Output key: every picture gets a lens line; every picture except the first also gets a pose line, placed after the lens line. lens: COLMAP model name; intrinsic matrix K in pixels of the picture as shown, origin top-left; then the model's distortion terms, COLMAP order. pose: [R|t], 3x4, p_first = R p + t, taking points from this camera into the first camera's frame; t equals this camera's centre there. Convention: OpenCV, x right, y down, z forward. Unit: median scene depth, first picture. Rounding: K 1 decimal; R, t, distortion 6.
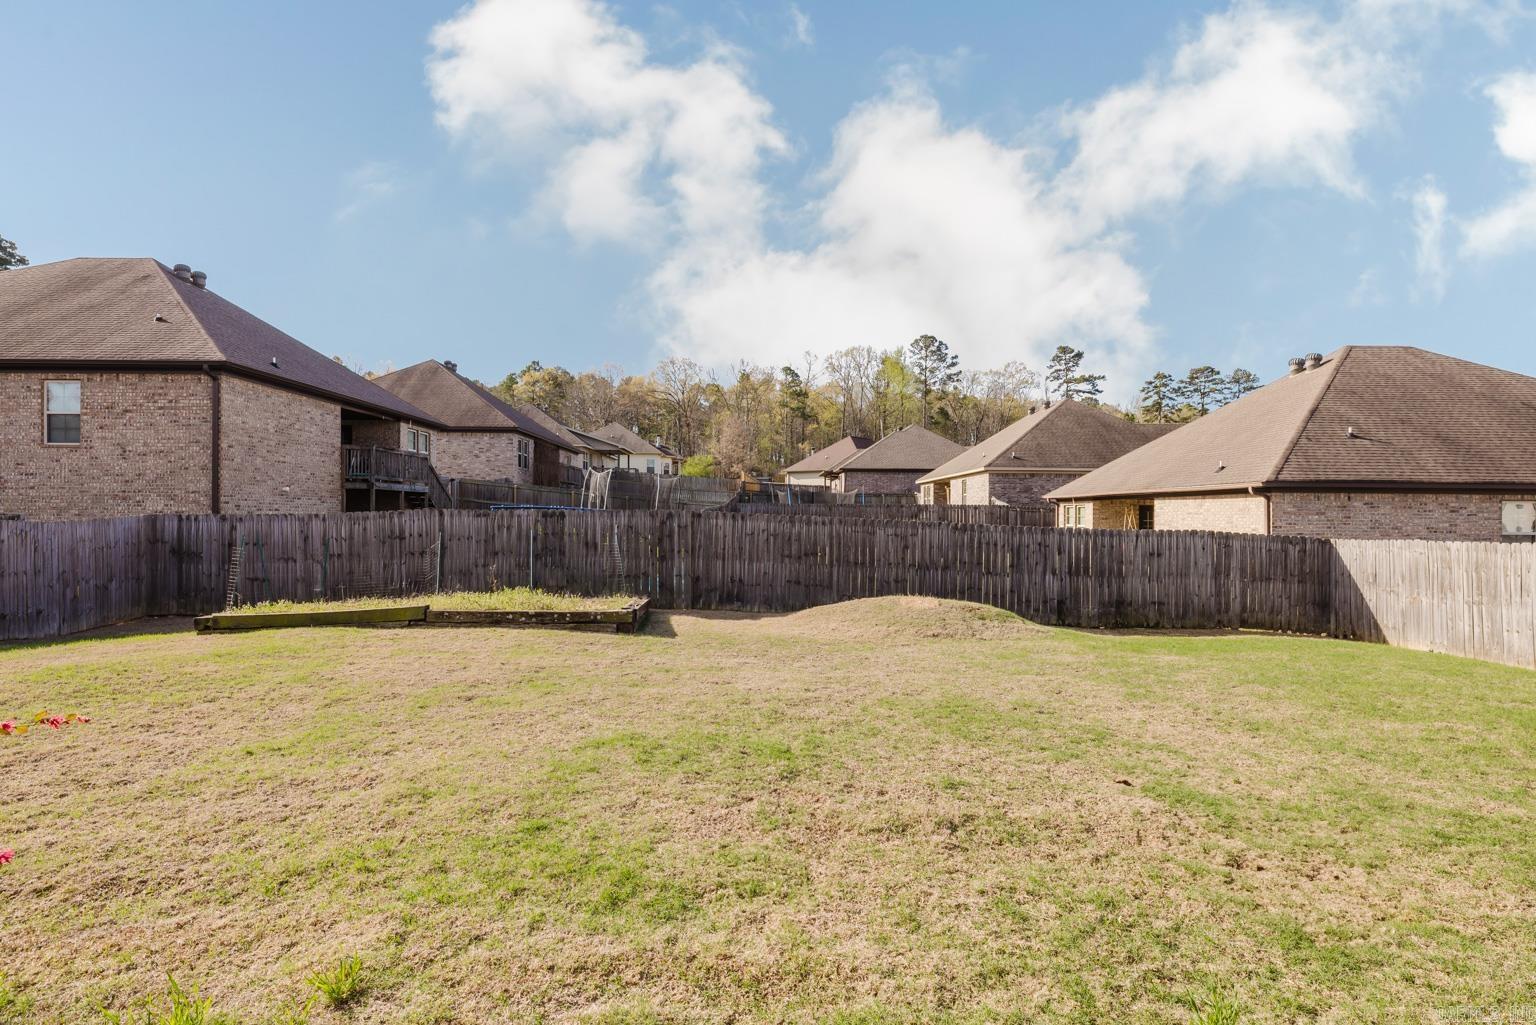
lens RADIAL K [[824.5, 0, 762.5], [0, 824.5, 513.4], [0, 0, 1]] dist [0.024307, -0.001230]
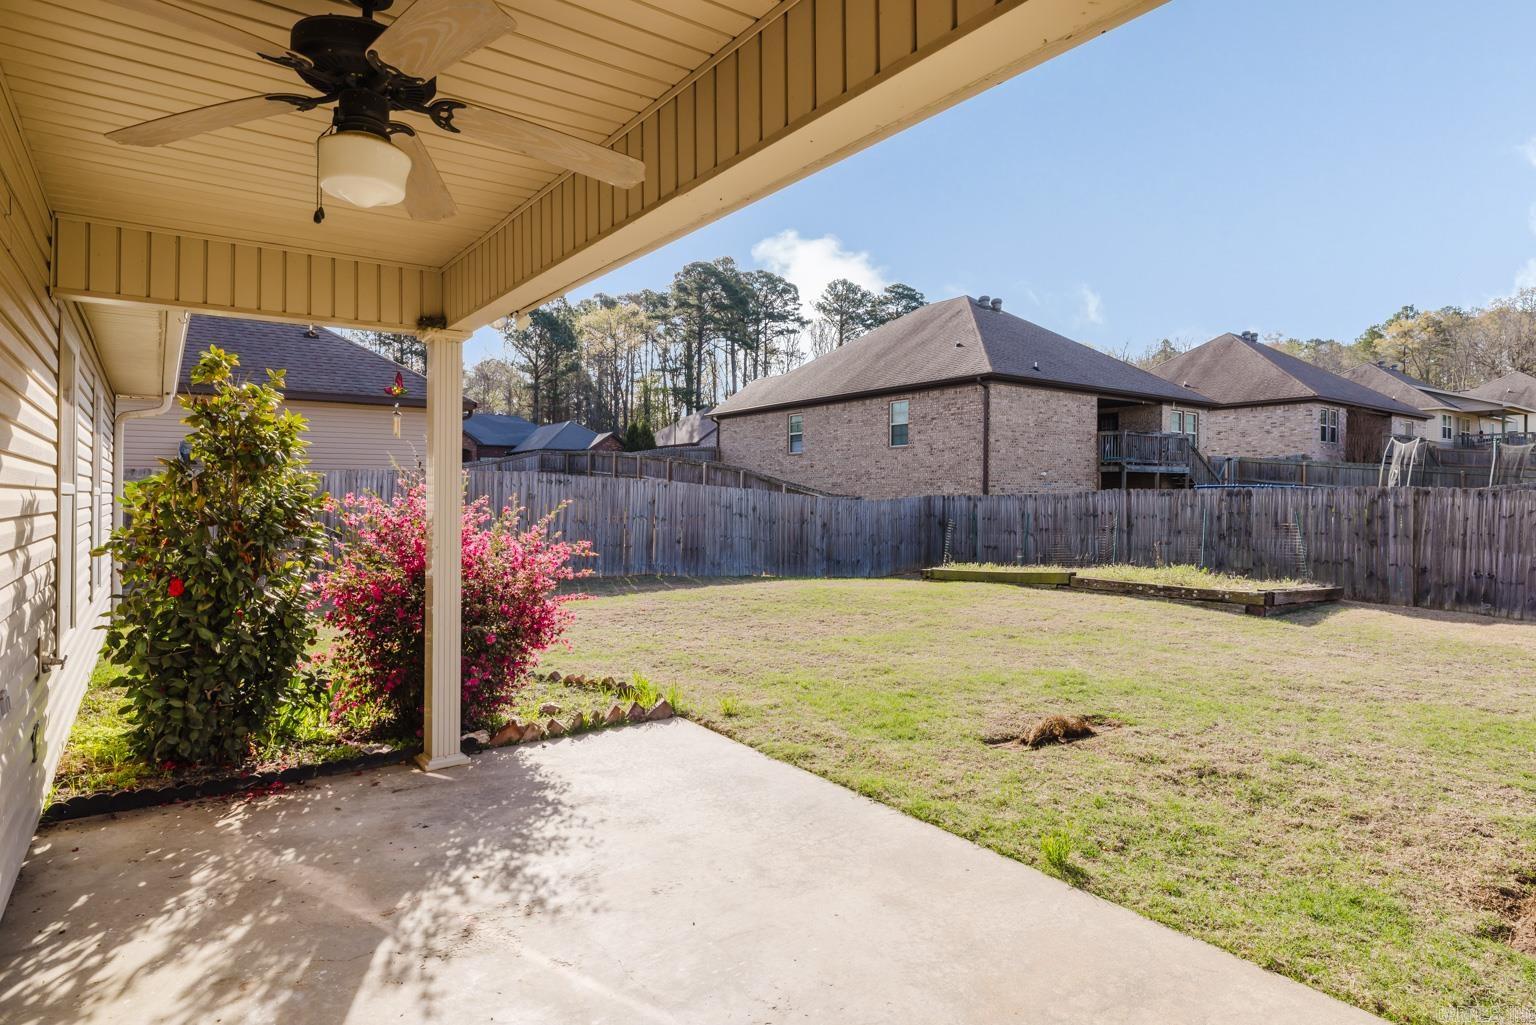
lens RADIAL K [[854.3, 0, 773.9], [0, 854.3, 499.2], [0, 0, 1]] dist [0.020718, 0.000477]
pose [[0.603465, -0.002690, -0.797385, 0.176791], [0.005221, 0.999986, 0.000577, 0.003904], [0.797372, -0.004511, 0.603471, -0.027906]]
